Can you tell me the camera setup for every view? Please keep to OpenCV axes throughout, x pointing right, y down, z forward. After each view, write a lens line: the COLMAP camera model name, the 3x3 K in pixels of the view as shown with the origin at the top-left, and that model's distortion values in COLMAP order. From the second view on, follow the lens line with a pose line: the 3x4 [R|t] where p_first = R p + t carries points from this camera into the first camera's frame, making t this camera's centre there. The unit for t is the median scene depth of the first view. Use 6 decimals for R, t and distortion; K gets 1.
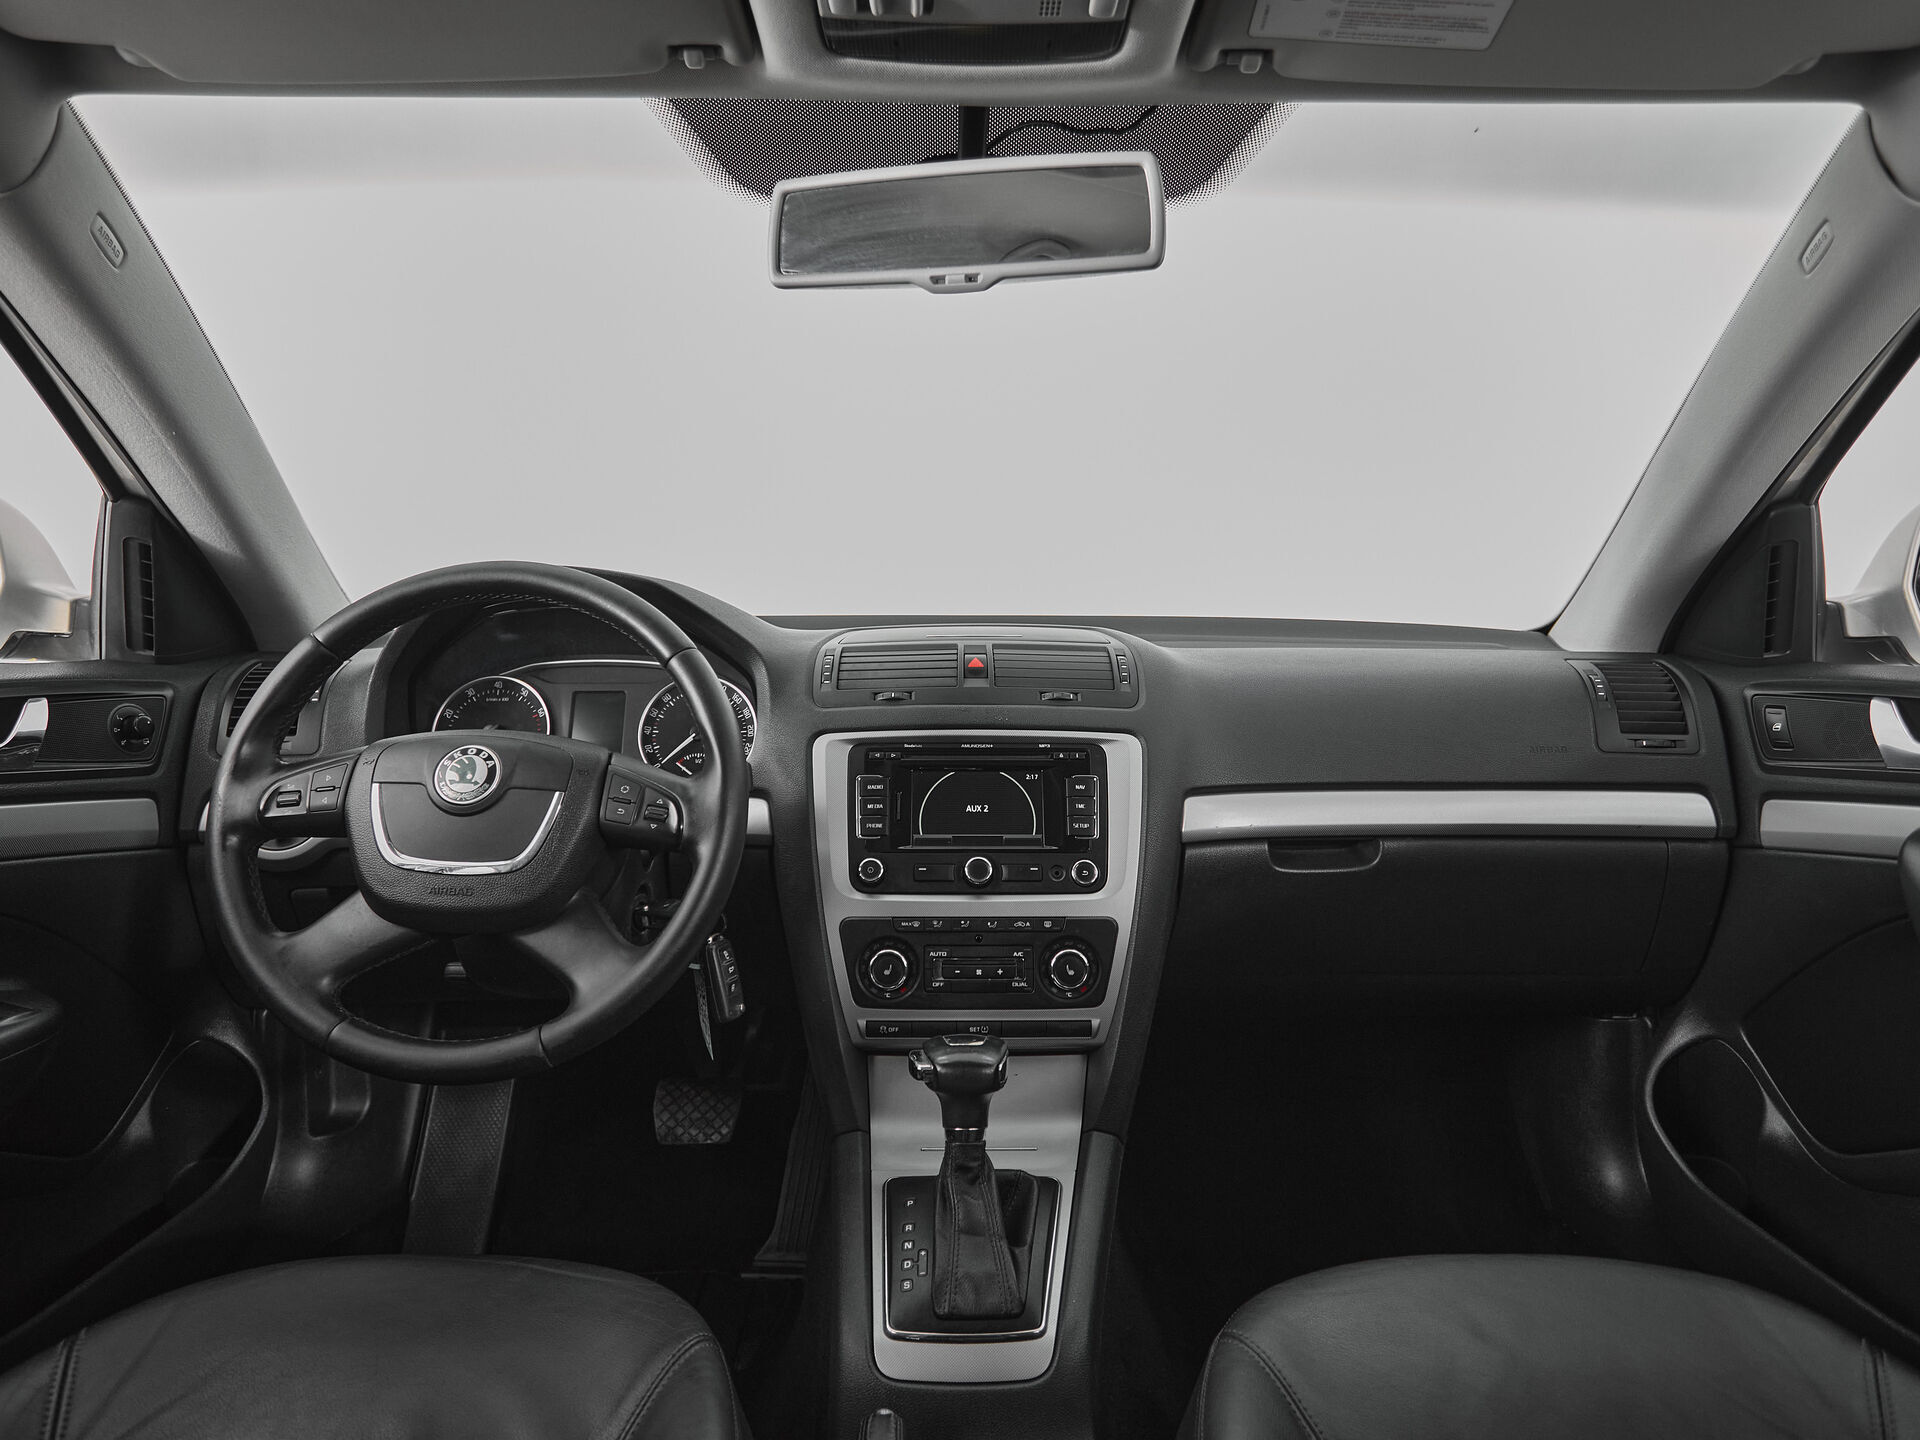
lens RADIAL K [[1167.0, 0, 972.4], [0, 1167.0, 708.7], [0, 0, 1]] dist [-0.001287, -0.001340]
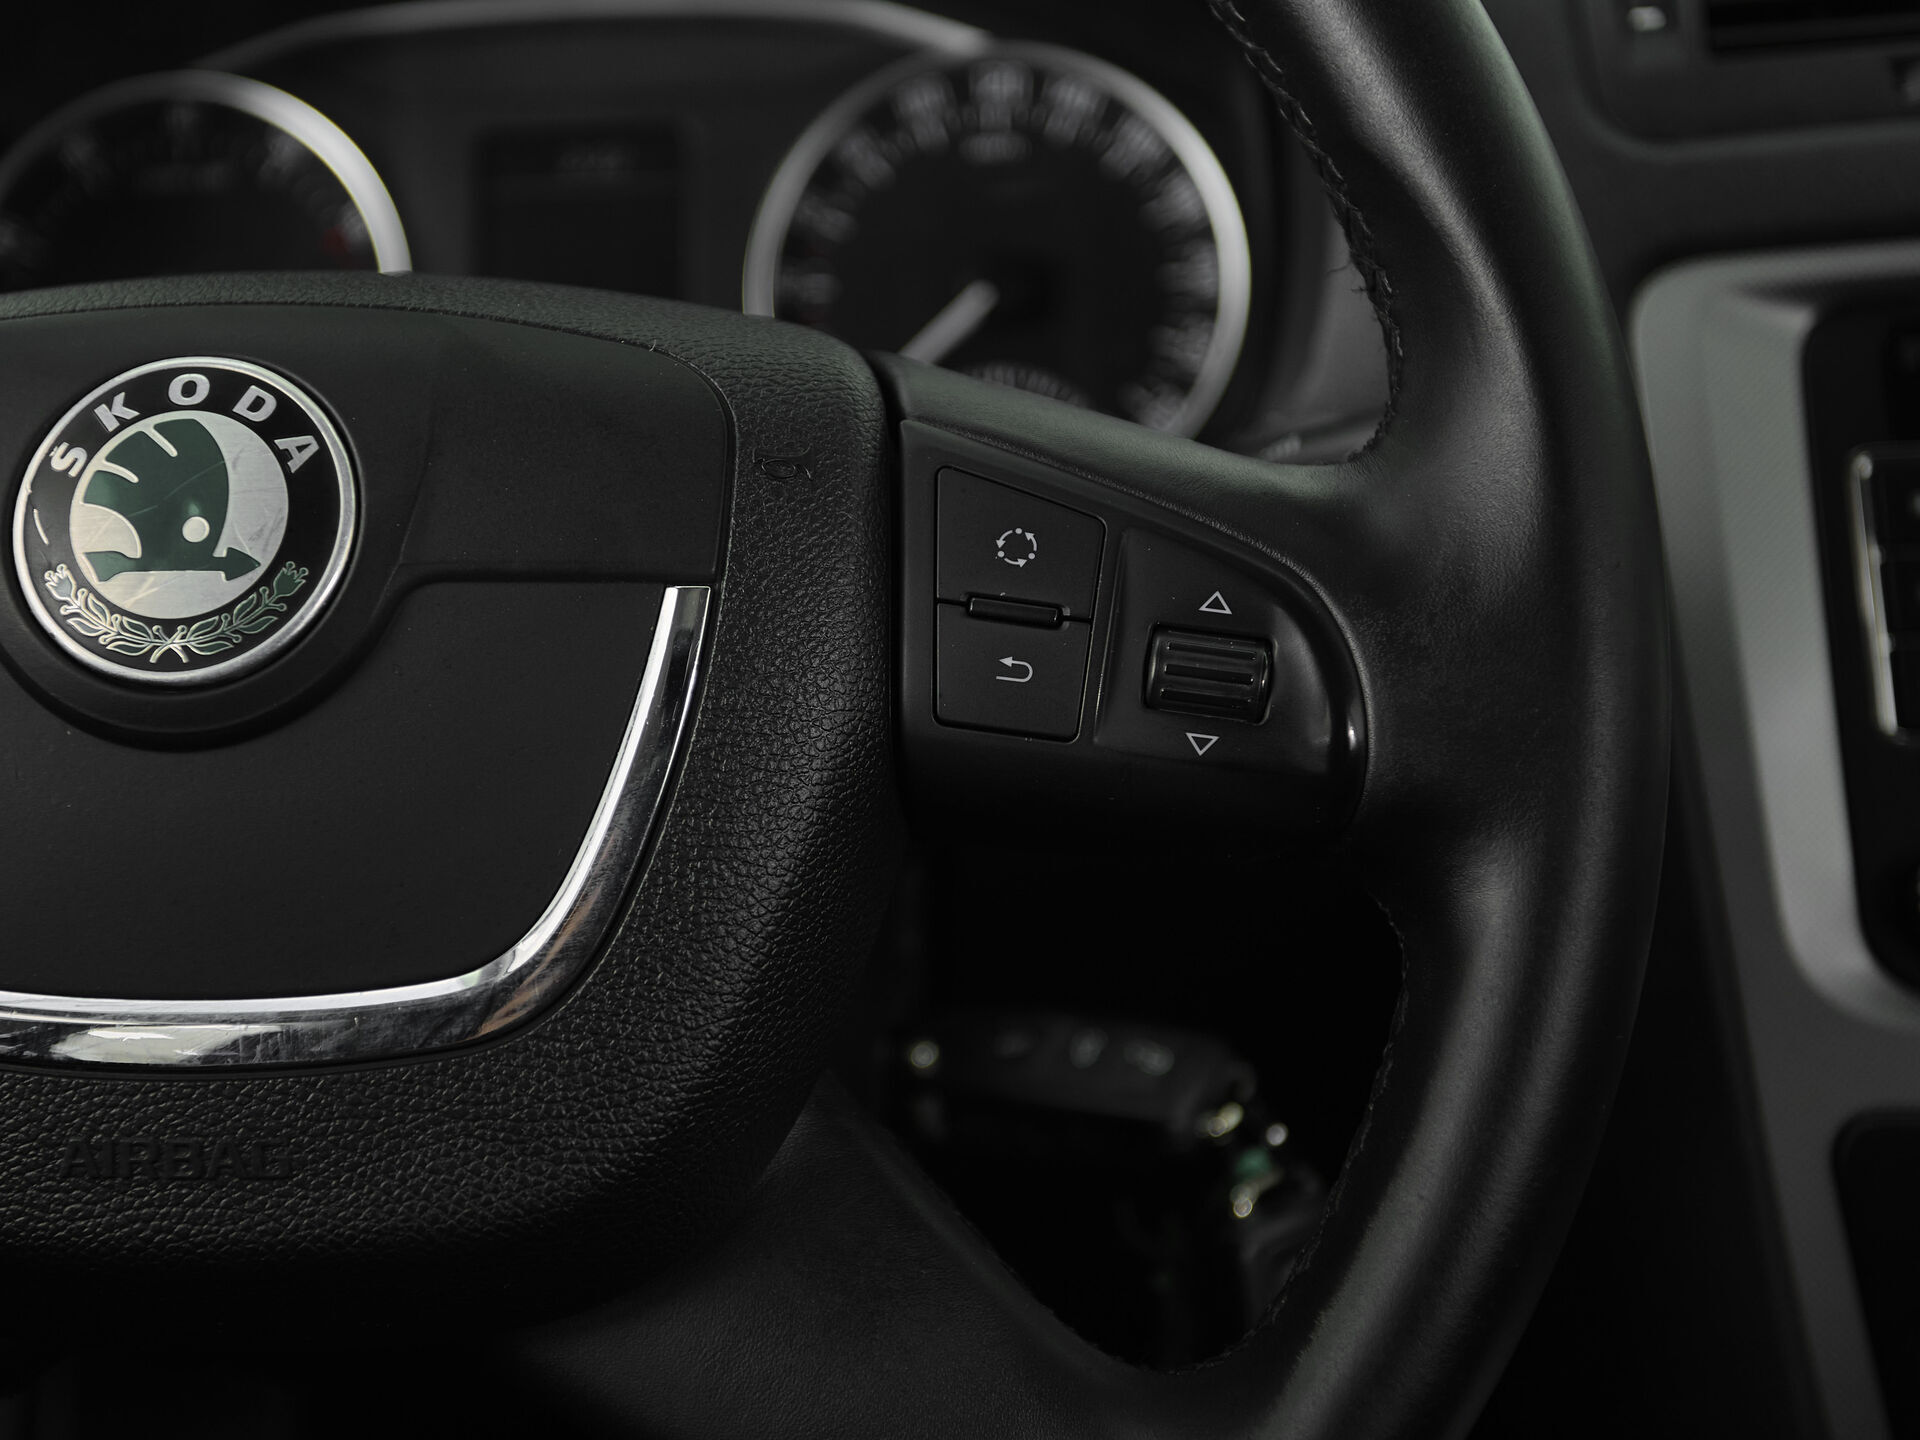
lens RADIAL K [[2628.5, 0, 916.6], [0, 2628.5, 756.4], [0, 0, 1]] dist [0.024625, 0.042644]
pose [[0.994688, -0.049089, -0.090480, -0.242393], [0.064313, 0.982663, 0.173887, 0.024644], [0.080376, -0.178783, 0.980600, 0.512371]]
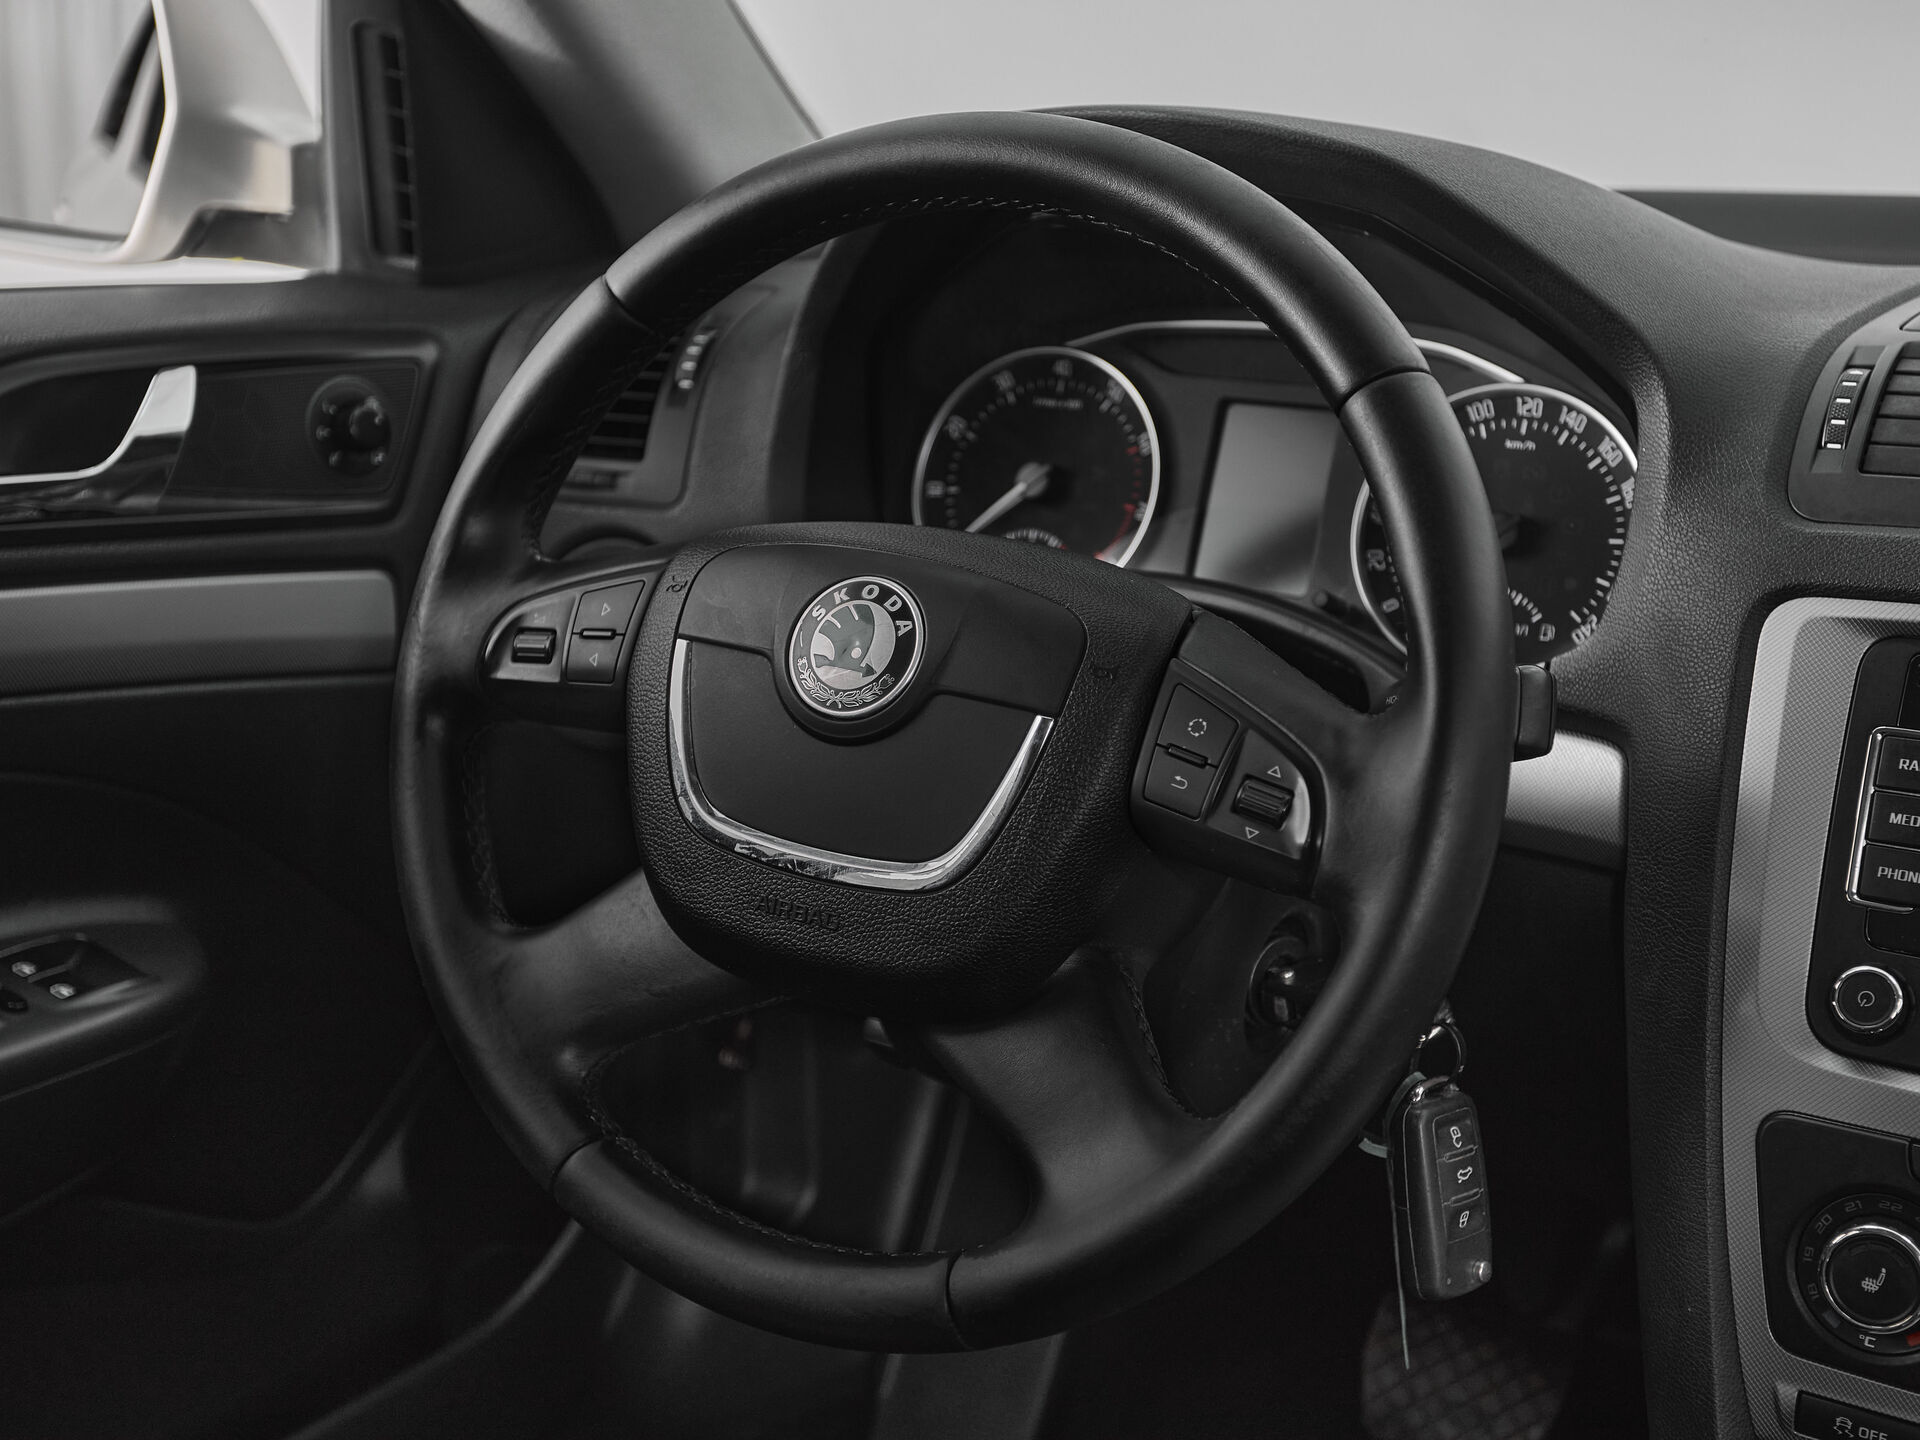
lens RADIAL K [[2628.5, 0, 916.6], [0, 2628.5, 756.4], [0, 0, 1]] dist [0.024625, 0.042644]
pose [[0.849621, 0.150046, -0.505598, 0.065652], [-0.055426, 0.978769, 0.197331, -0.080933], [0.524473, -0.139633, 0.839899, 0.171830]]
